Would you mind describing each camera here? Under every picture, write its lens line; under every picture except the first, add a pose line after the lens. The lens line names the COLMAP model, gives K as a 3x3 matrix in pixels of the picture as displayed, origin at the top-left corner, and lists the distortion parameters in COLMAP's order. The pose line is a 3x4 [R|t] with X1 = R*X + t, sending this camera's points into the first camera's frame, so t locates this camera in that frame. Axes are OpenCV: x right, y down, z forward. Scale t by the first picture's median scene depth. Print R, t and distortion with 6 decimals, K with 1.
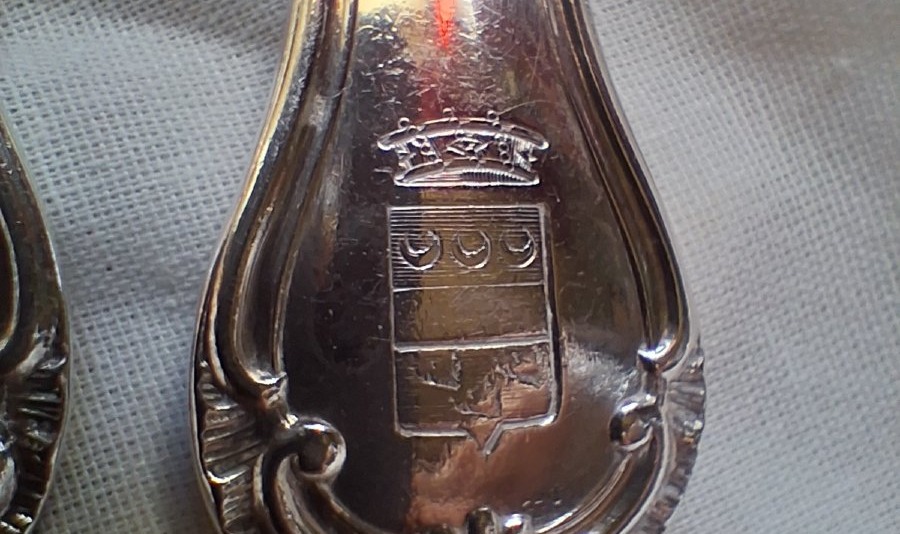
lens RADIAL K [[752.4, 0, 450.0], [0, 752.4, 267.0], [0, 0, 1]] dist [0.037553, 0.002158]
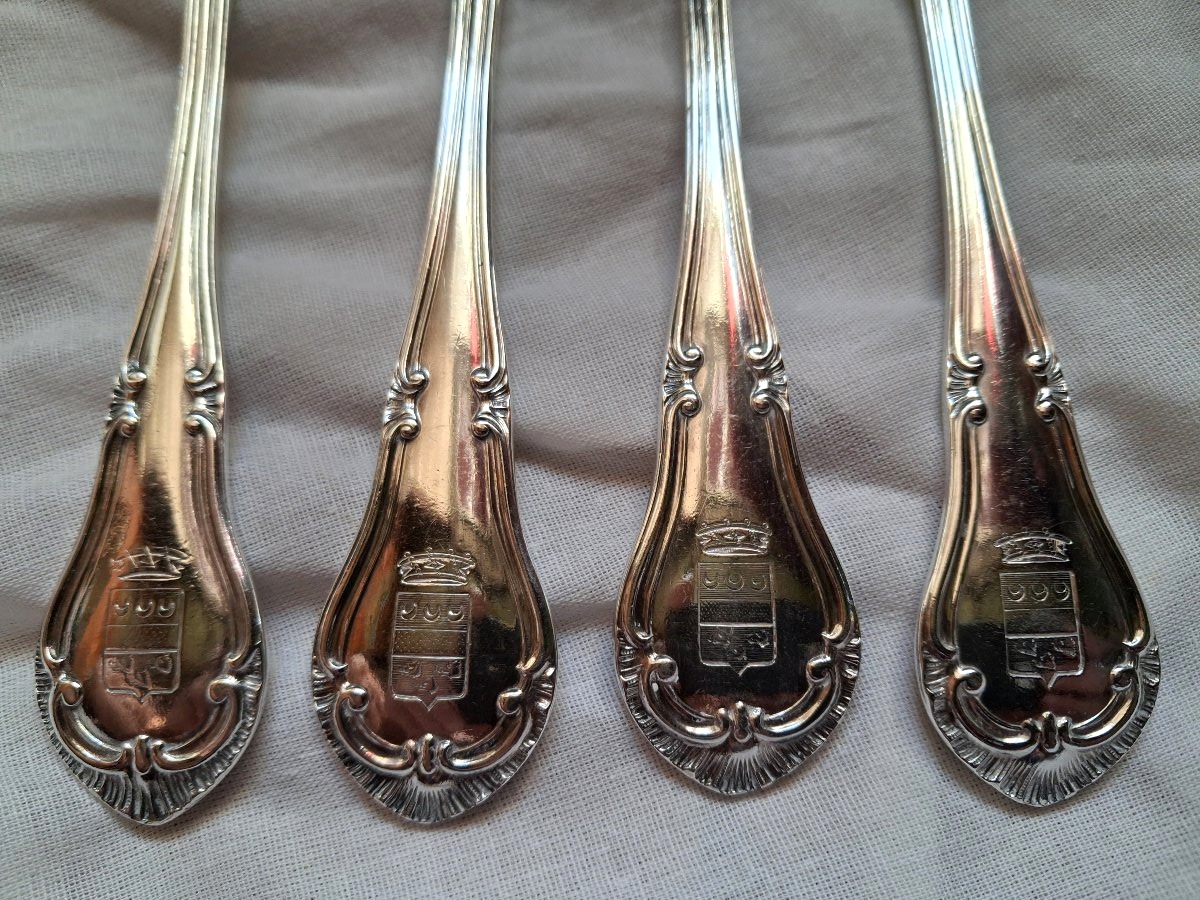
lens RADIAL K [[964.8, 0, 576.9], [0, 964.8, 473.8], [0, 0, 1]] dist [-0.016495, -0.004677]
pose [[0.976620, -0.015171, -0.214436, -0.655541], [-0.010404, 0.993002, -0.117638, -0.022233], [0.214720, 0.117118, 0.969628, -1.960995]]
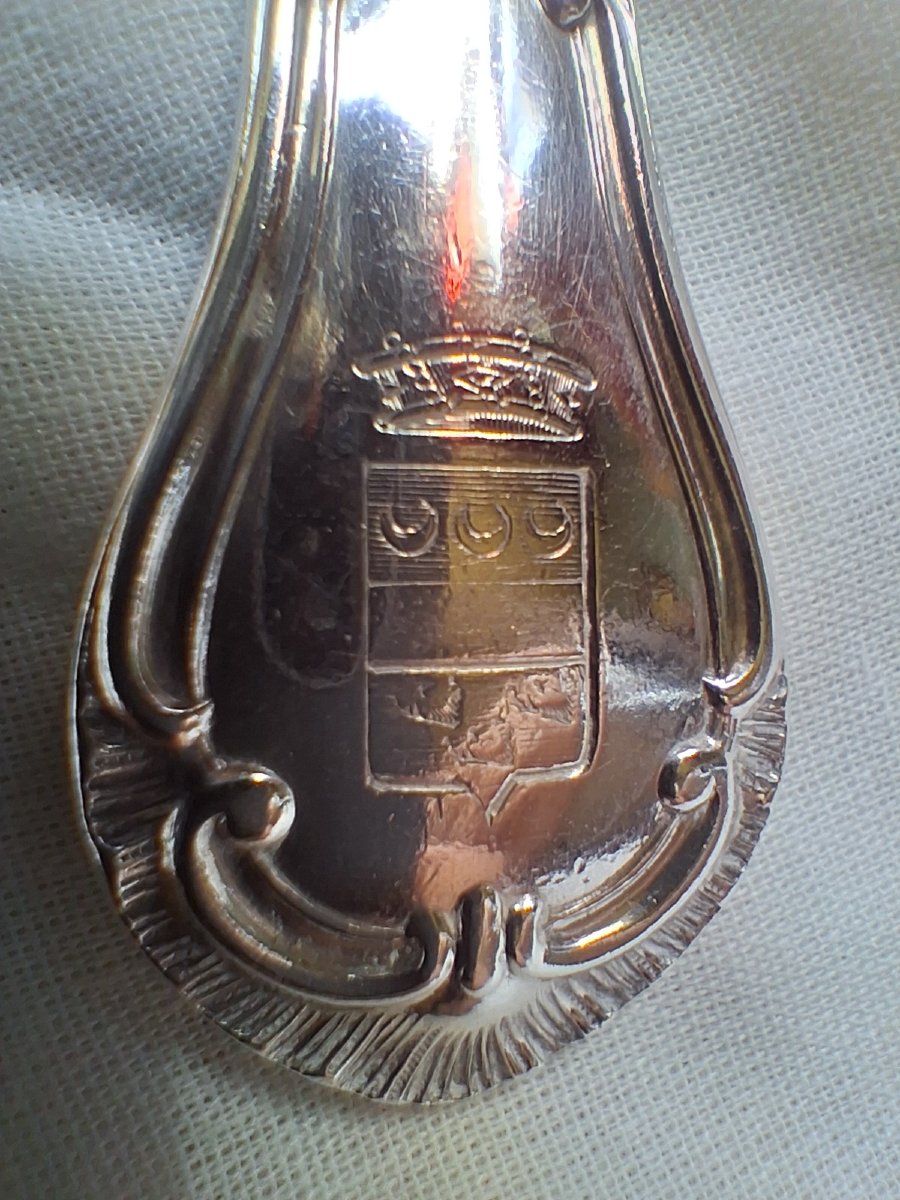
lens RADIAL K [[766.3, 0, 450.0], [0, 766.3, 600.0], [0, 0, 1]] dist [-0.003774, -0.001396]
pose [[0.999117, 0.038813, 0.016071, -0.010848], [-0.040040, 0.995597, 0.084757, -0.017466], [-0.012711, -0.085326, 0.996272, 0.277960]]
